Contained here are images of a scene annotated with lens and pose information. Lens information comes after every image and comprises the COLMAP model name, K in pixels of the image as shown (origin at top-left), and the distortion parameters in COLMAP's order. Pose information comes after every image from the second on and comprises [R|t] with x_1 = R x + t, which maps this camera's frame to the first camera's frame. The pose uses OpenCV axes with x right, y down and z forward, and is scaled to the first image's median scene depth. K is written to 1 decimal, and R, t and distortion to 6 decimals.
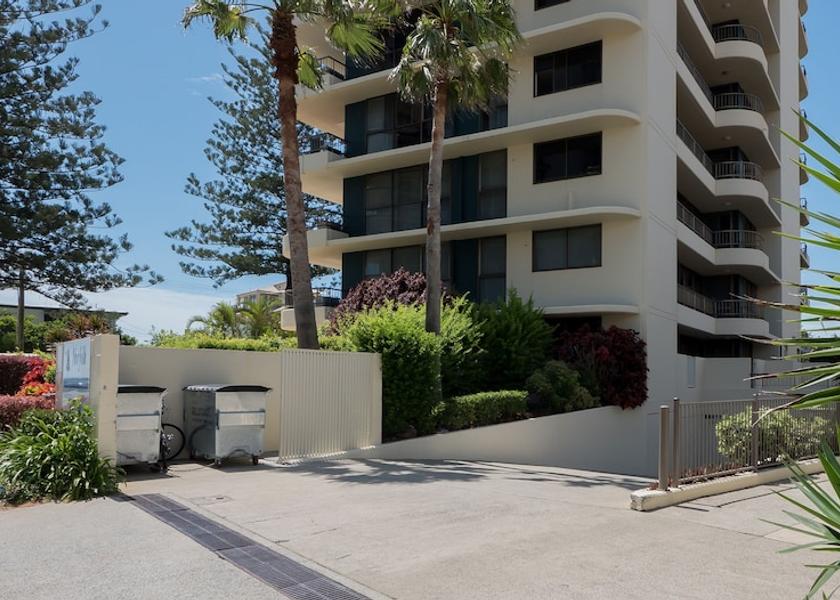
lens RADIAL K [[1459.1, 0, 420.0], [0, 1459.1, 300.0], [0, 0, 1]] dist [-0.046063, 0.024665]
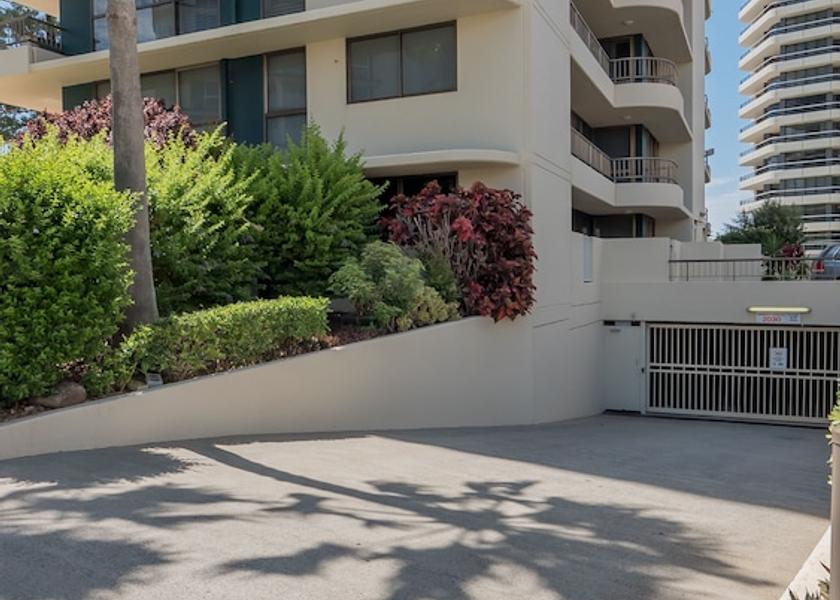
lens RADIAL K [[719.6, 0, 420.0], [0, 719.6, 300.0], [0, 0, 1]] dist [0.003194, 0.001376]
pose [[0.995090, -0.023335, 0.096189, 0.079490], [0.013964, 0.995190, 0.096968, 0.036687], [-0.097989, -0.095148, 0.990629, 0.708979]]
